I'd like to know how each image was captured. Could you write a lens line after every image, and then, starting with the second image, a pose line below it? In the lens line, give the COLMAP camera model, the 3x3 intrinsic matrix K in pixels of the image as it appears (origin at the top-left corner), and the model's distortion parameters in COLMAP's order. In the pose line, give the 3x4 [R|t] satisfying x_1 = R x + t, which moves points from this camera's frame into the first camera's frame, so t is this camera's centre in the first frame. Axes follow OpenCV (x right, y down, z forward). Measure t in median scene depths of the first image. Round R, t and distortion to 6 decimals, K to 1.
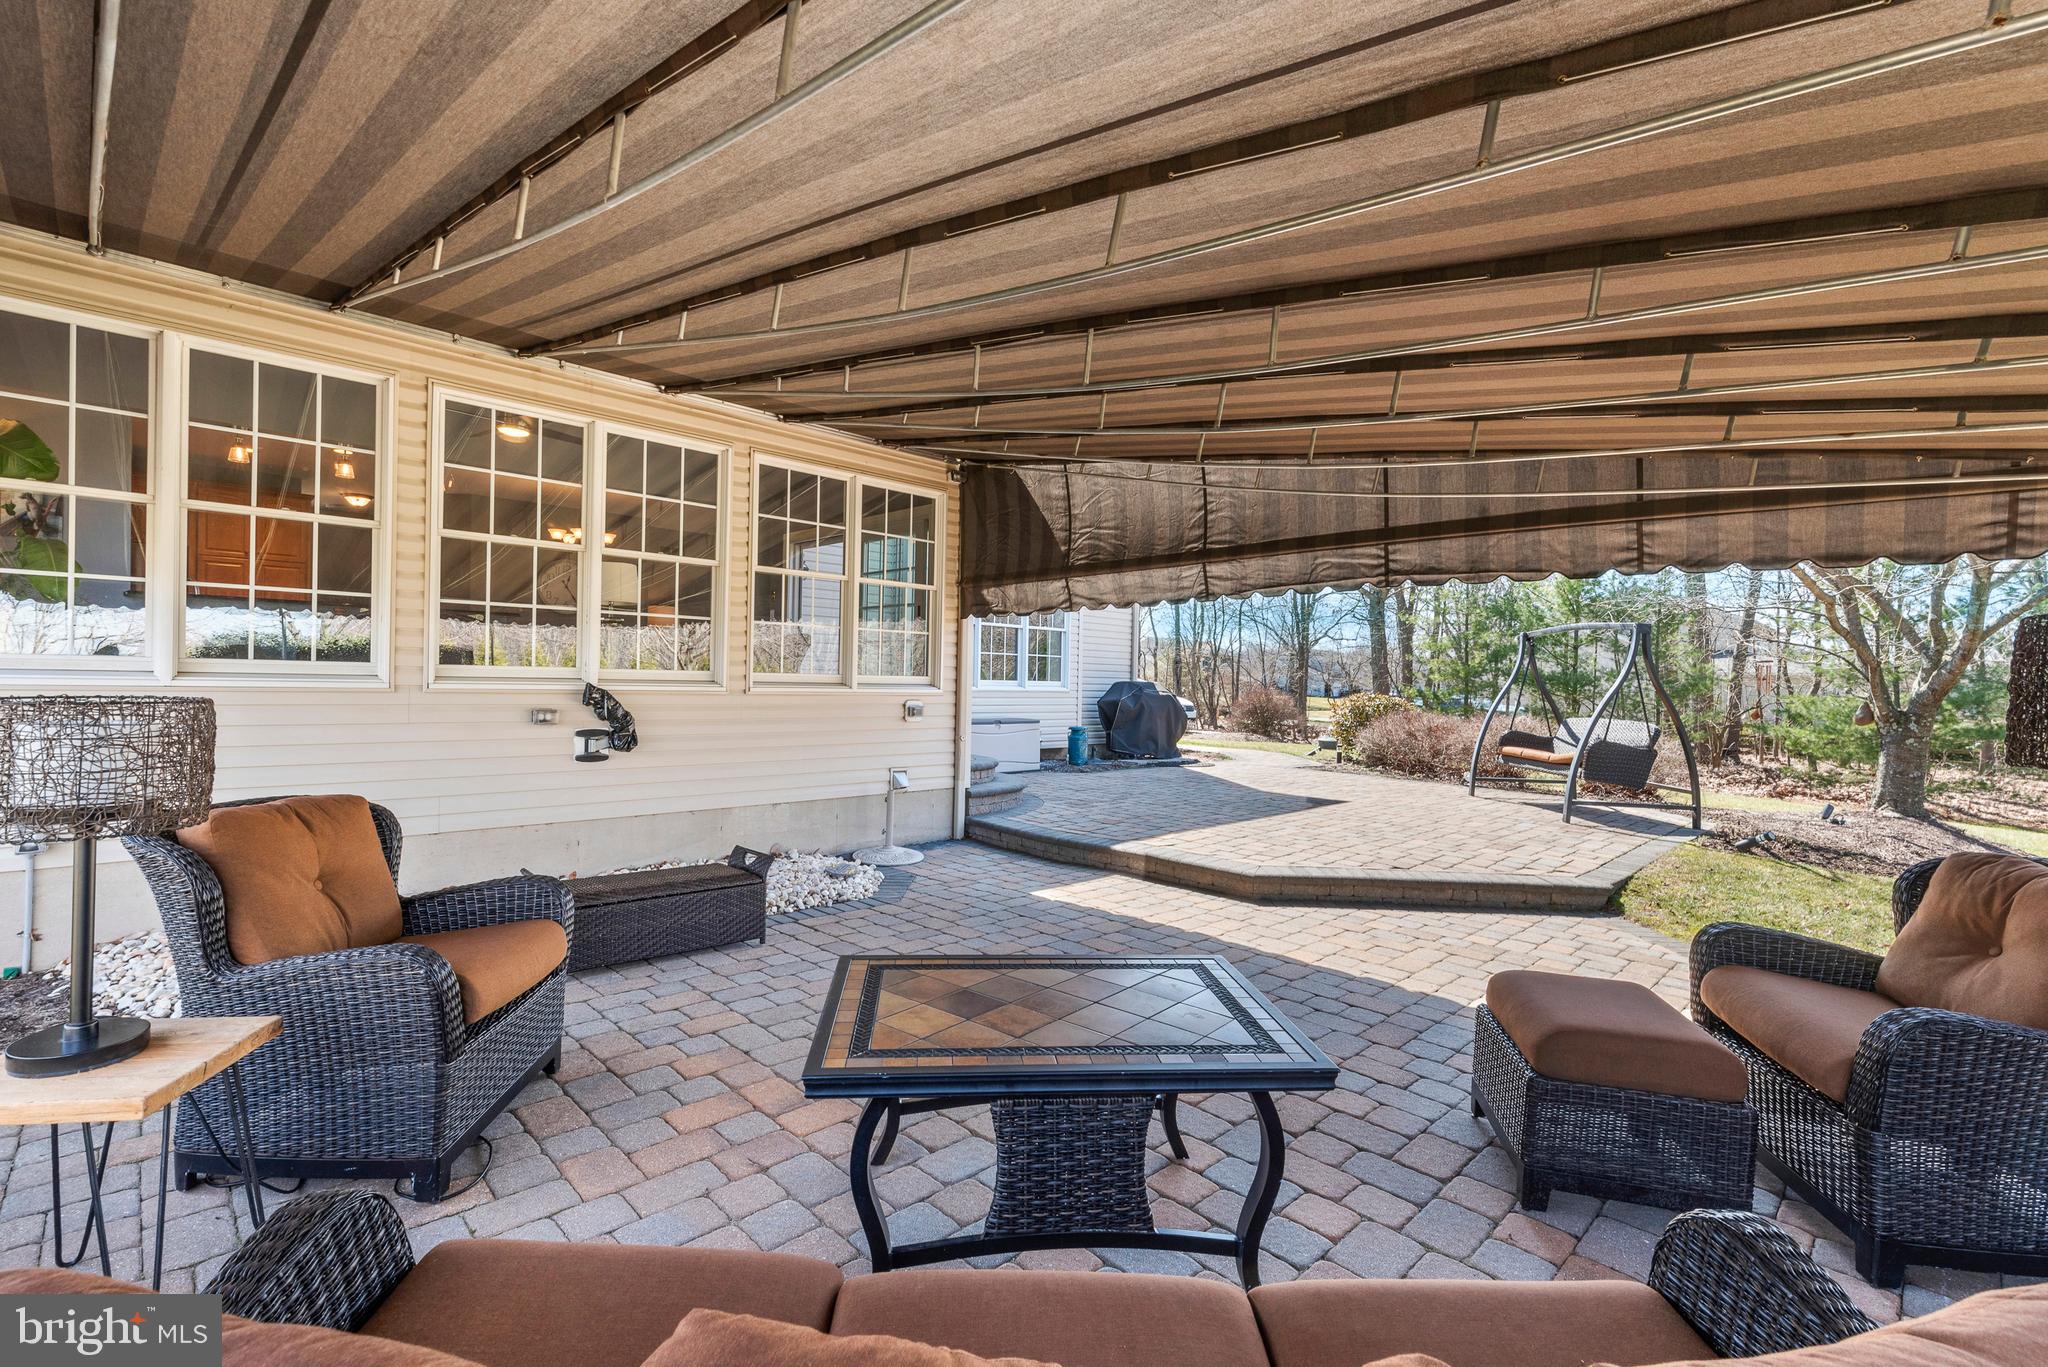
lens RADIAL K [[892.1, 0, 1021.2], [0, 892.1, 684.1], [0, 0, 1]] dist [0.002224, -0.002256]
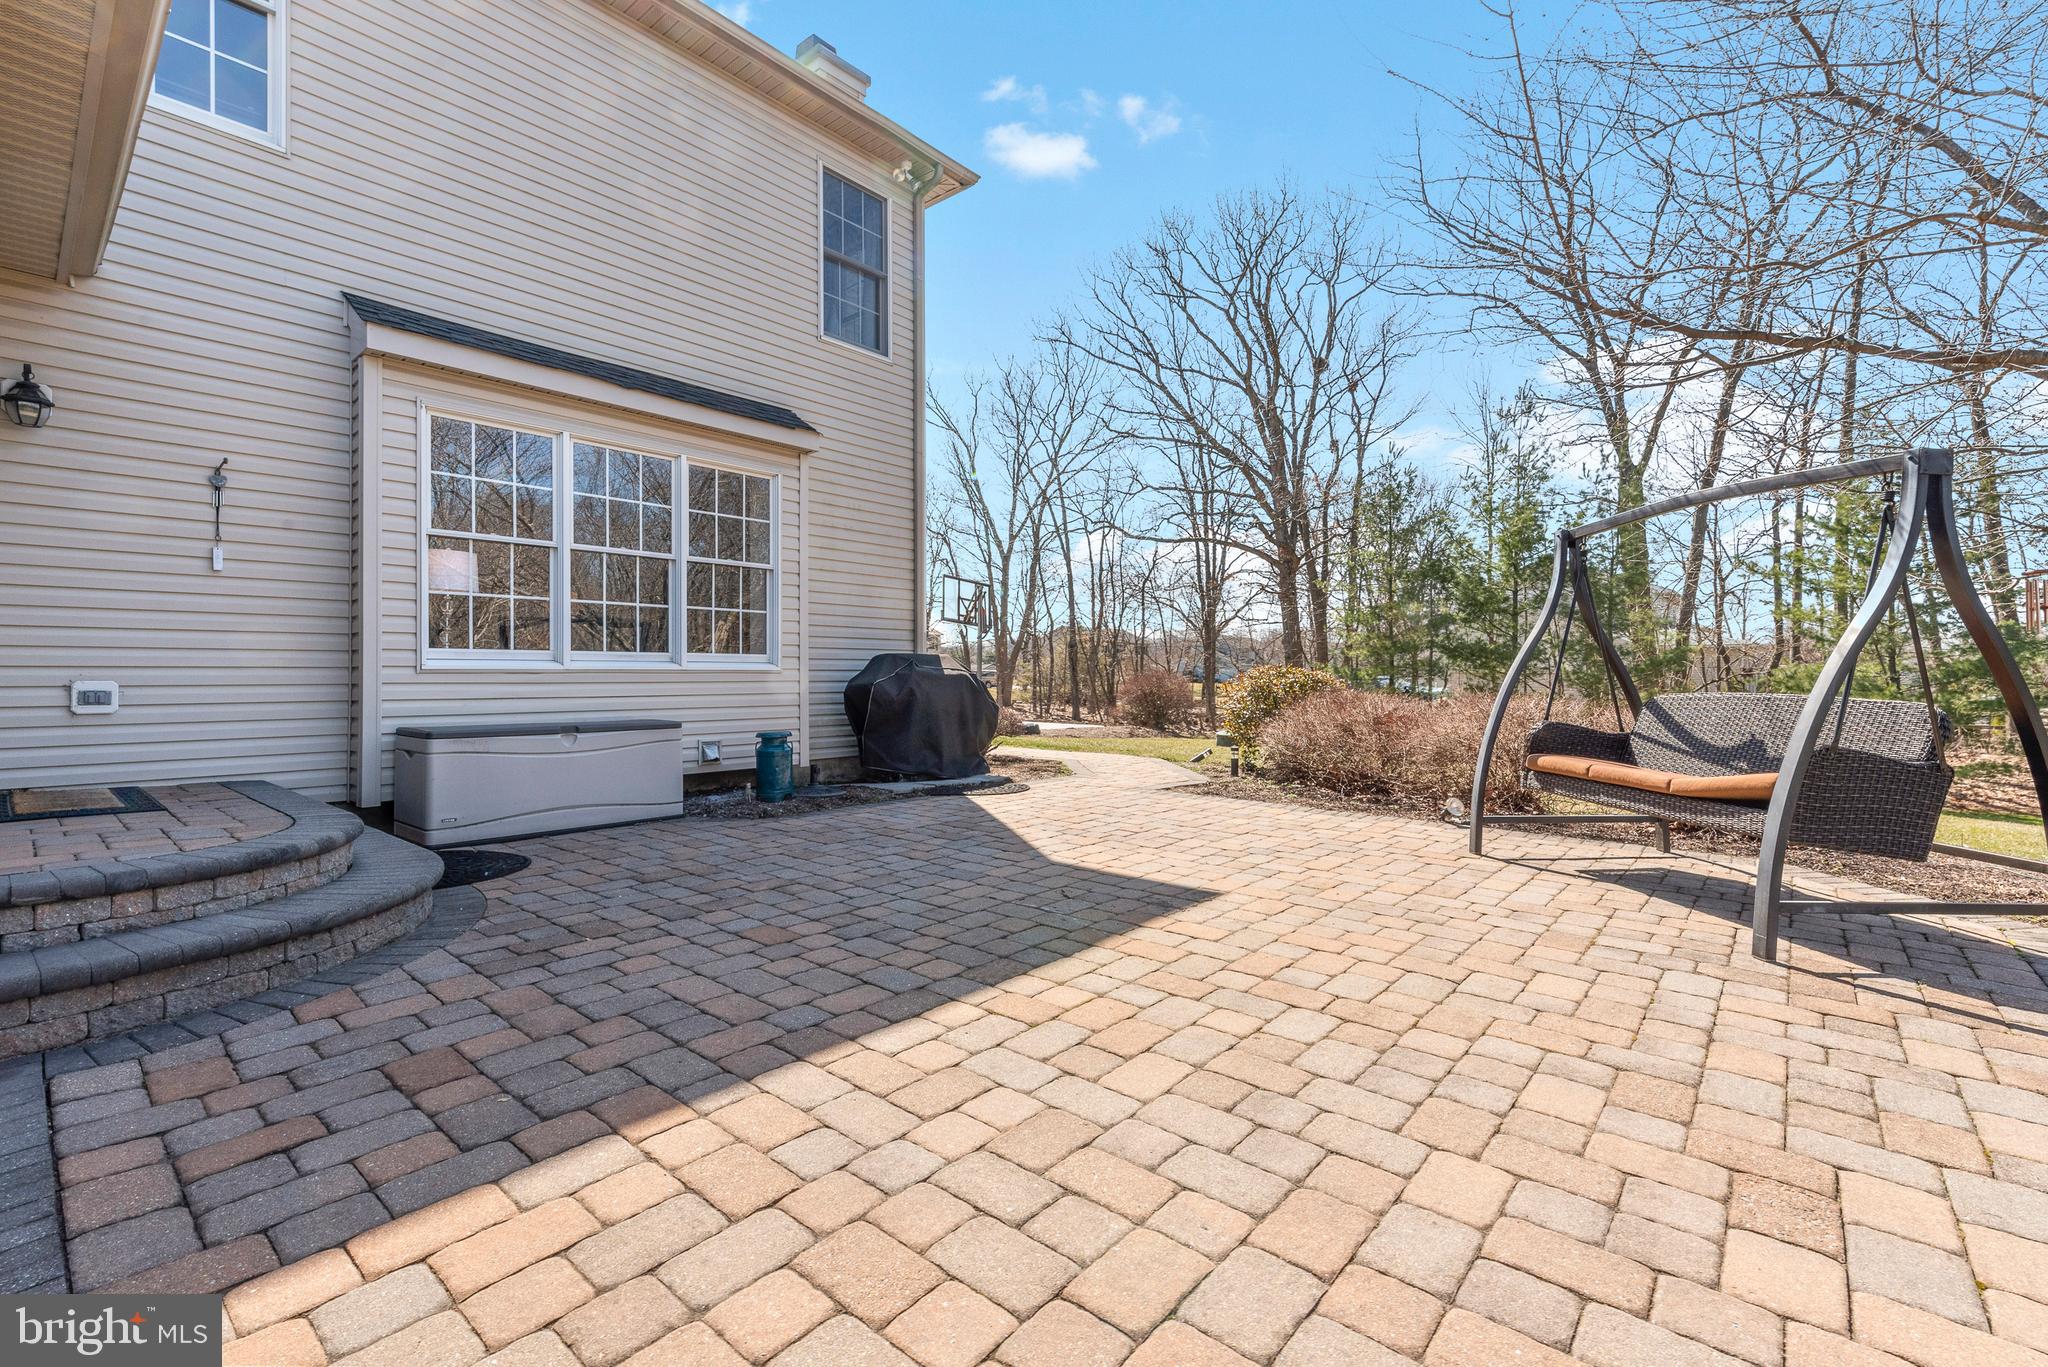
lens RADIAL K [[892.1, 0, 1021.7], [0, 892.1, 679.6], [0, 0, 1]] dist [0.002224, -0.002256]
pose [[0.995922, -0.020145, 0.087944, 0.152303], [0.019799, 0.999792, 0.004809, 0.014224], [-0.088022, -0.003049, 0.996114, 0.383921]]
